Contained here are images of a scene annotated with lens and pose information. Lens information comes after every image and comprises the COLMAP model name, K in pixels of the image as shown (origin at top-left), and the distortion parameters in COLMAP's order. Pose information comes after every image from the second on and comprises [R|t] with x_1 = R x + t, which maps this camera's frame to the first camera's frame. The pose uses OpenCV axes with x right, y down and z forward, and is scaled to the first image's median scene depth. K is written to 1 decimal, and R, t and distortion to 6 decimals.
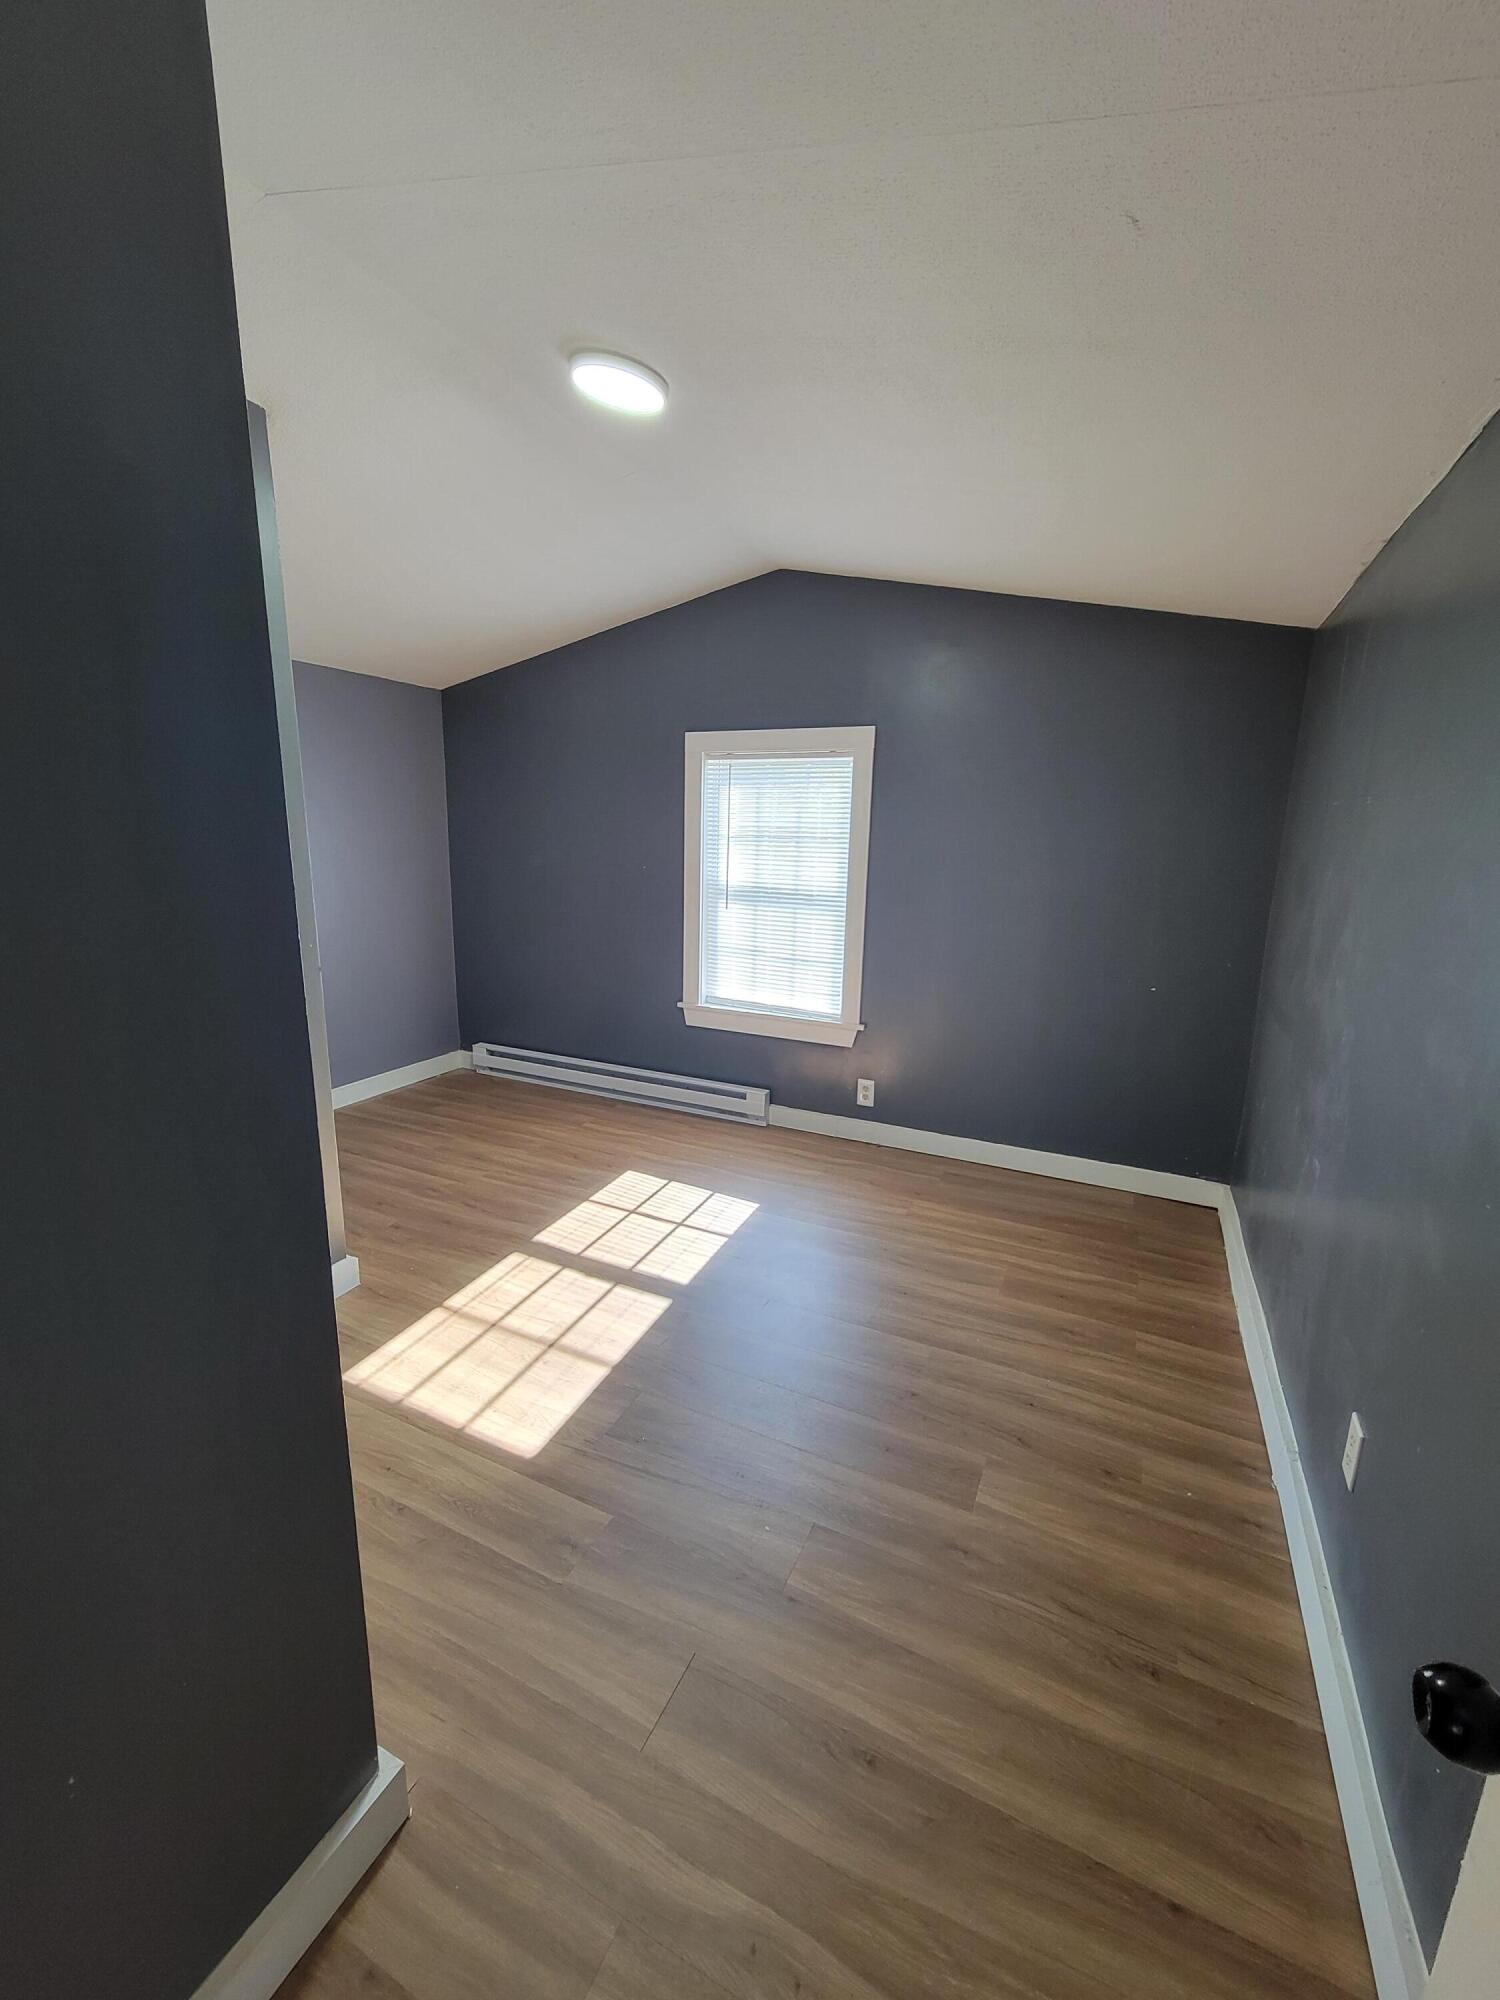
lens RADIAL K [[811.4, 0, 752.2], [0, 811.4, 991.6], [0, 0, 1]] dist [-0.002224, -0.000061]
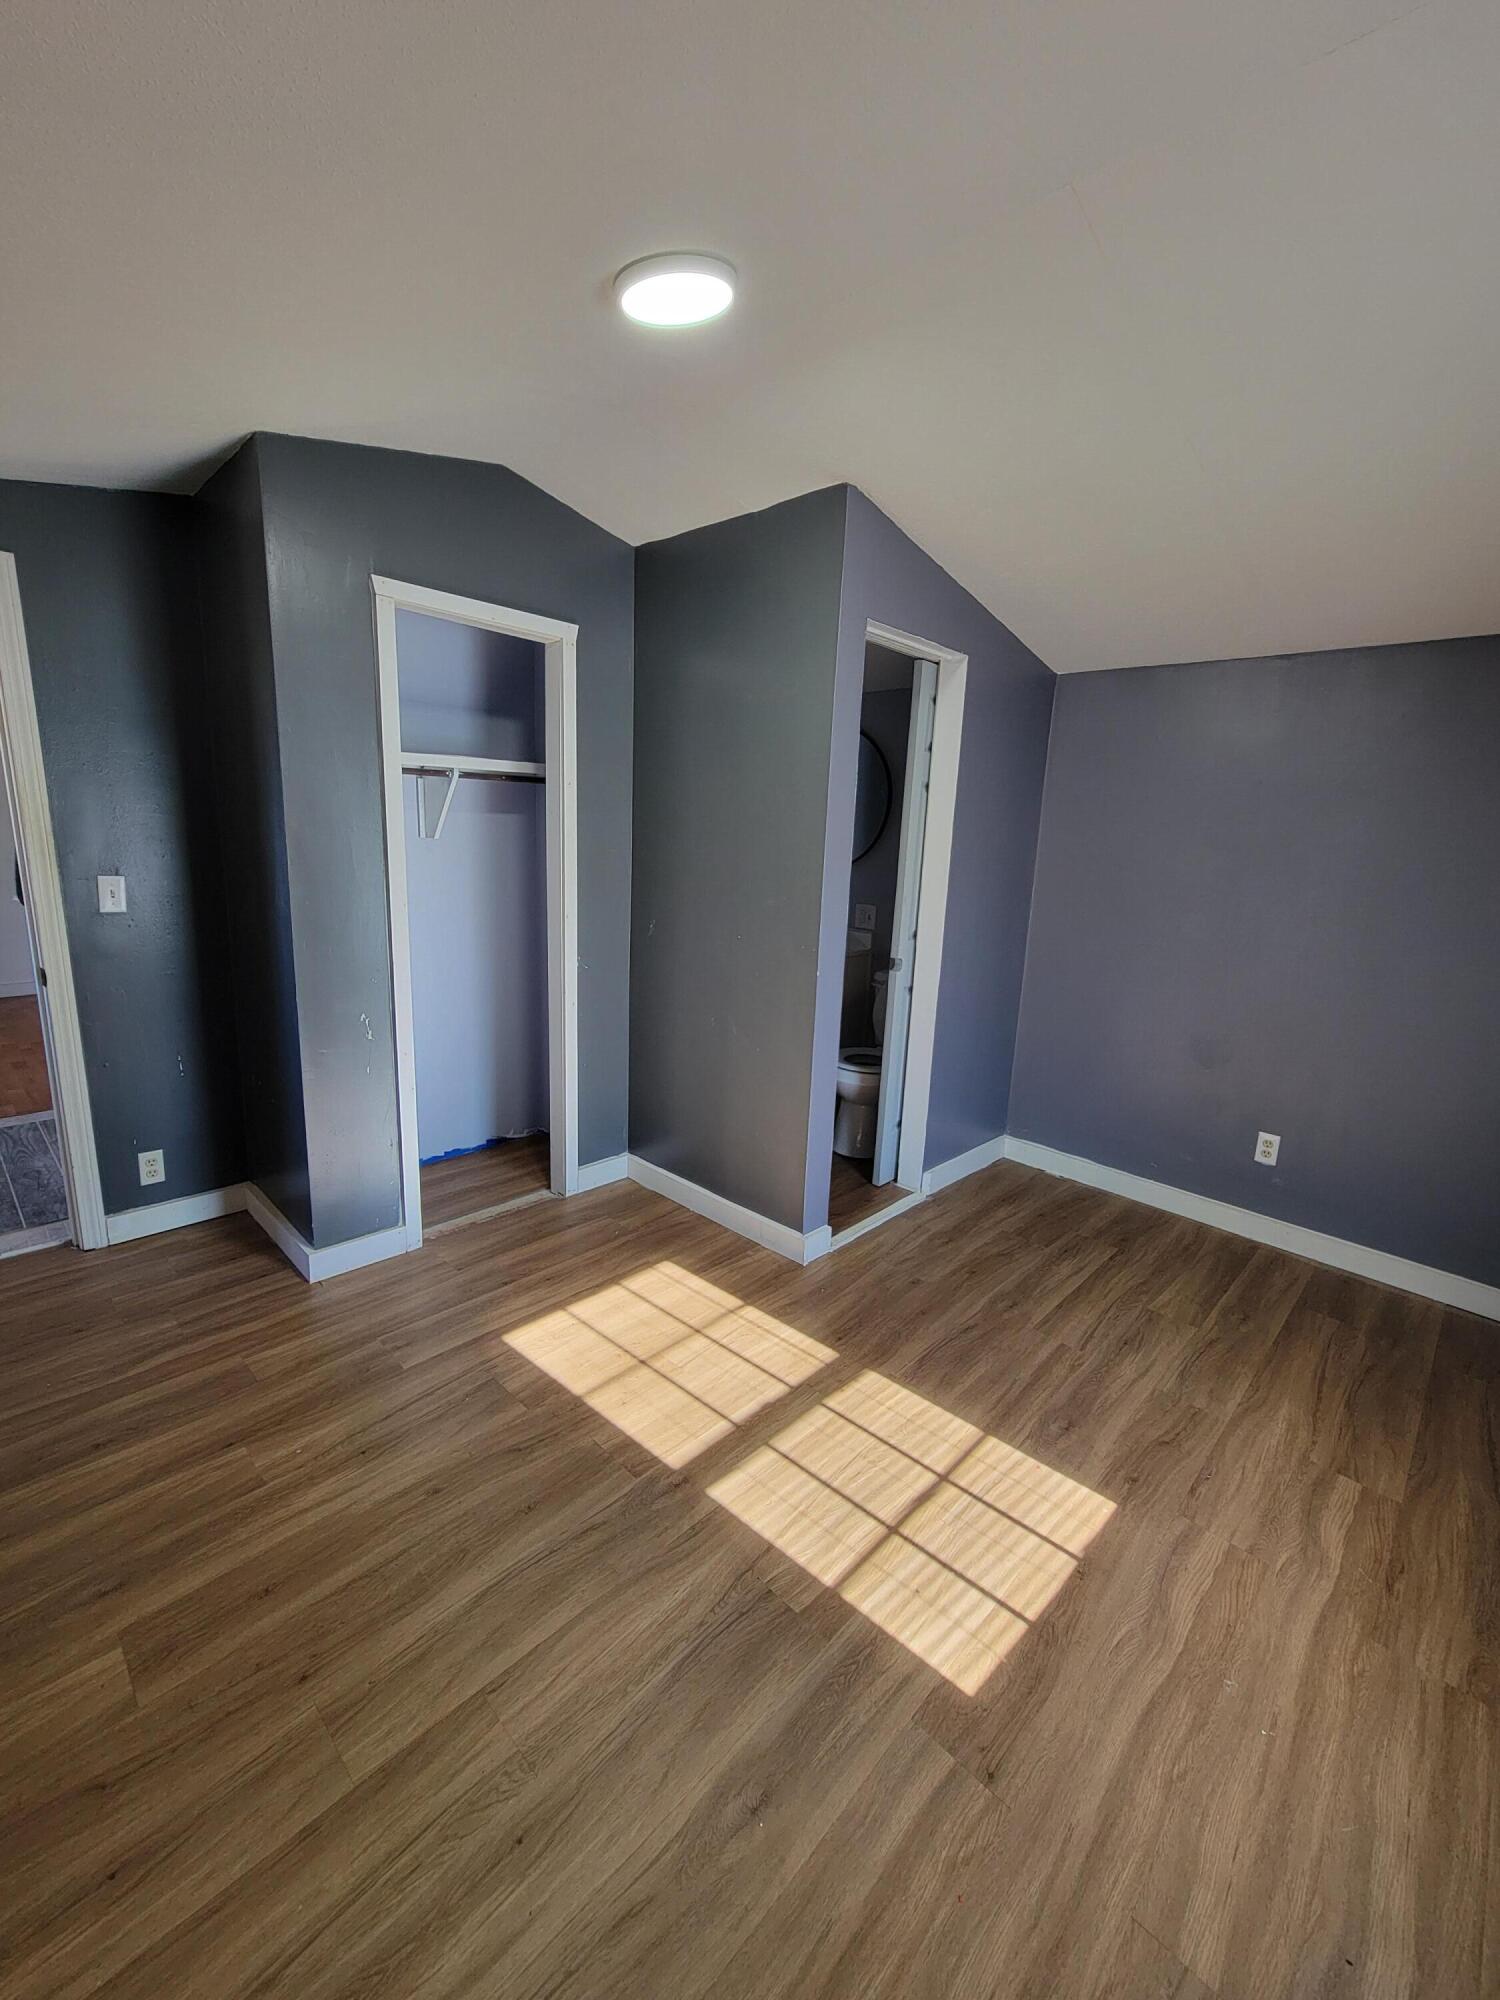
lens RADIAL K [[811.4, 0, 755.0], [0, 811.4, 1003.1], [0, 0, 1]] dist [-0.002224, -0.000061]
pose [[-0.311289, 0.168572, -0.935245, 0.495504], [-0.237196, 0.939211, 0.248235, -0.226411], [0.920238, 0.299109, -0.252382, 1.086156]]
